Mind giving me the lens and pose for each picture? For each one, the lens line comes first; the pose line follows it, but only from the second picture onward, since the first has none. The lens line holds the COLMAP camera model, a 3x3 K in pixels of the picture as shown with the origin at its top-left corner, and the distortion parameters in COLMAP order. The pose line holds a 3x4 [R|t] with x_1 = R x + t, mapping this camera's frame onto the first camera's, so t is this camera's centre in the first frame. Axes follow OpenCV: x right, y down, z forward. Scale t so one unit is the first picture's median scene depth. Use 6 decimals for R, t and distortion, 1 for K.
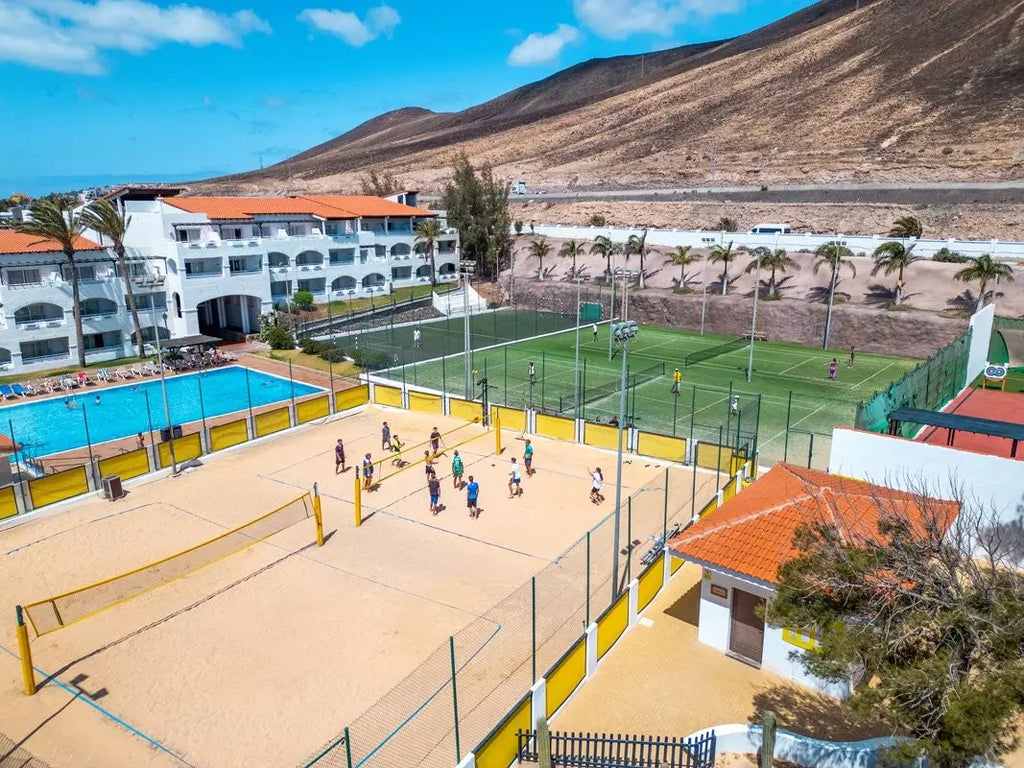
lens RADIAL K [[696.4, 0, 512.0], [0, 696.4, 384.0], [0, 0, 1]] dist [0.051618, -0.001815]
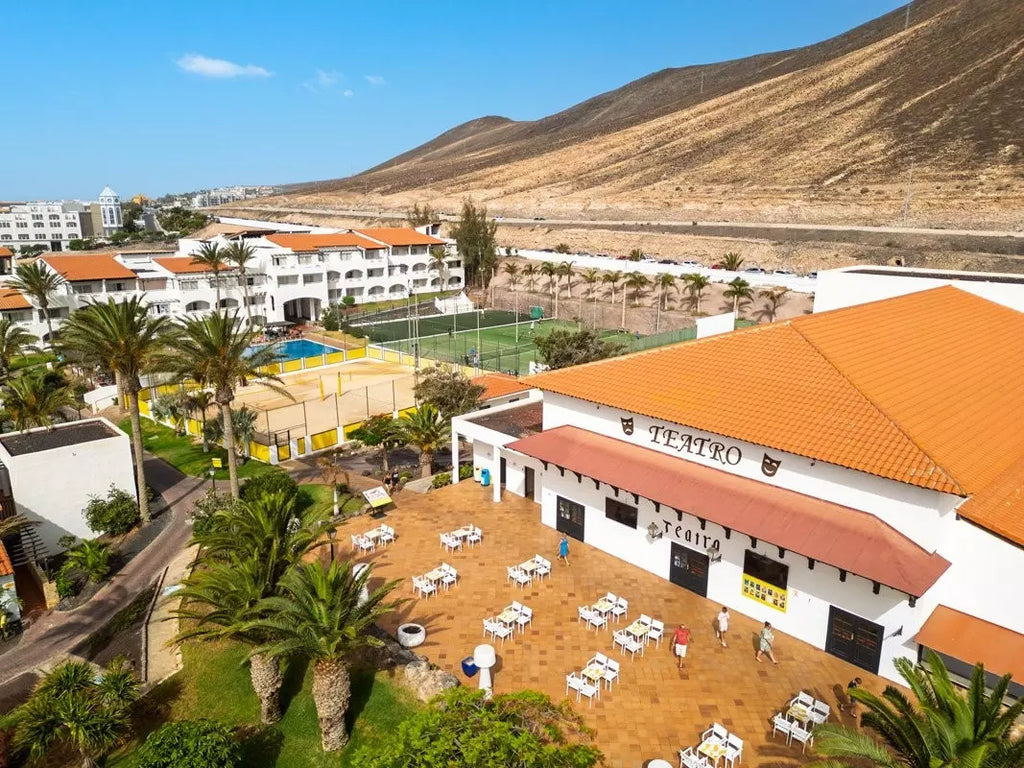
lens RADIAL K [[696.4, 0, 512.0], [0, 696.4, 384.0], [0, 0, 1]] dist [0.051618, -0.001815]
pose [[0.993143, 0.032447, -0.112315, 0.217111], [-0.032585, 0.999469, 0.000612, 0.046998], [0.112275, 0.003052, 0.993672, -0.451329]]
